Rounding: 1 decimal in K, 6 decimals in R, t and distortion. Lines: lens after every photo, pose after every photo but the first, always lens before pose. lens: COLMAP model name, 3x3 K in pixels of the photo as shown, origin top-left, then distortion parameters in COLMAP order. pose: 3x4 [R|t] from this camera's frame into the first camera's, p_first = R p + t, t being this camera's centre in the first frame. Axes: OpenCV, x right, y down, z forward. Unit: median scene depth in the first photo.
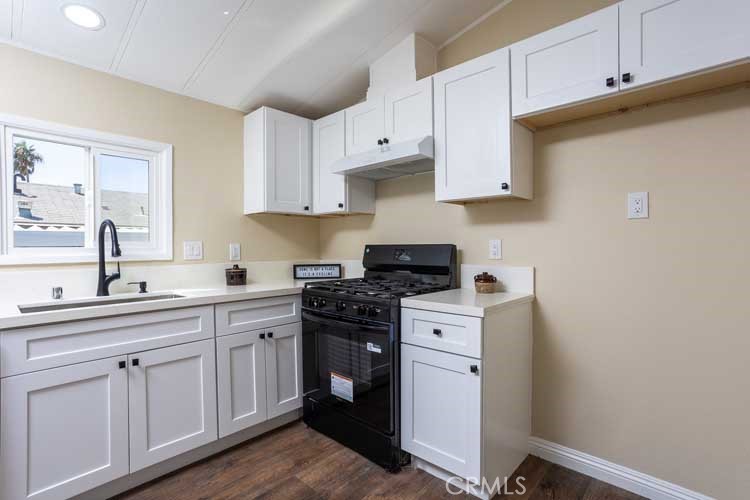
lens RADIAL K [[364.9, 0, 365.5], [0, 364.9, 250.8], [0, 0, 1]] dist [-0.057801, 0.042178]
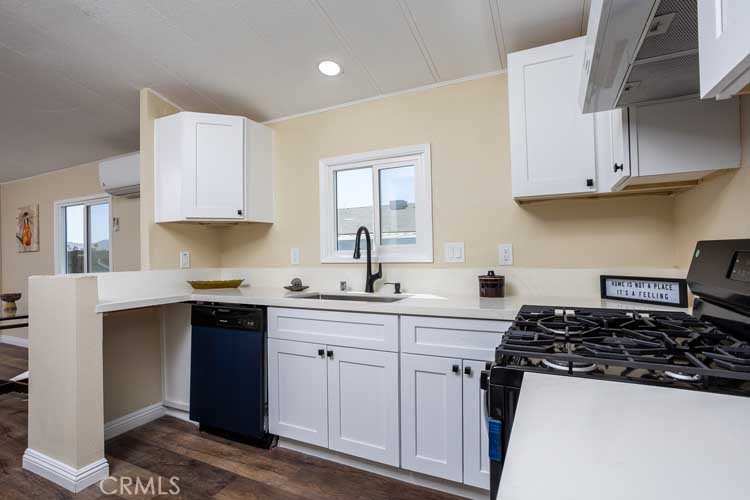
lens RADIAL K [[364.9, 0, 365.5], [0, 364.9, 250.8], [0, 0, 1]] dist [-0.057801, 0.042178]
pose [[0.304417, 0.000911, -0.952539, 0.335200], [0.006727, 0.999973, 0.003106, -0.010073], [0.952515, -0.007353, 0.304402, 0.541408]]
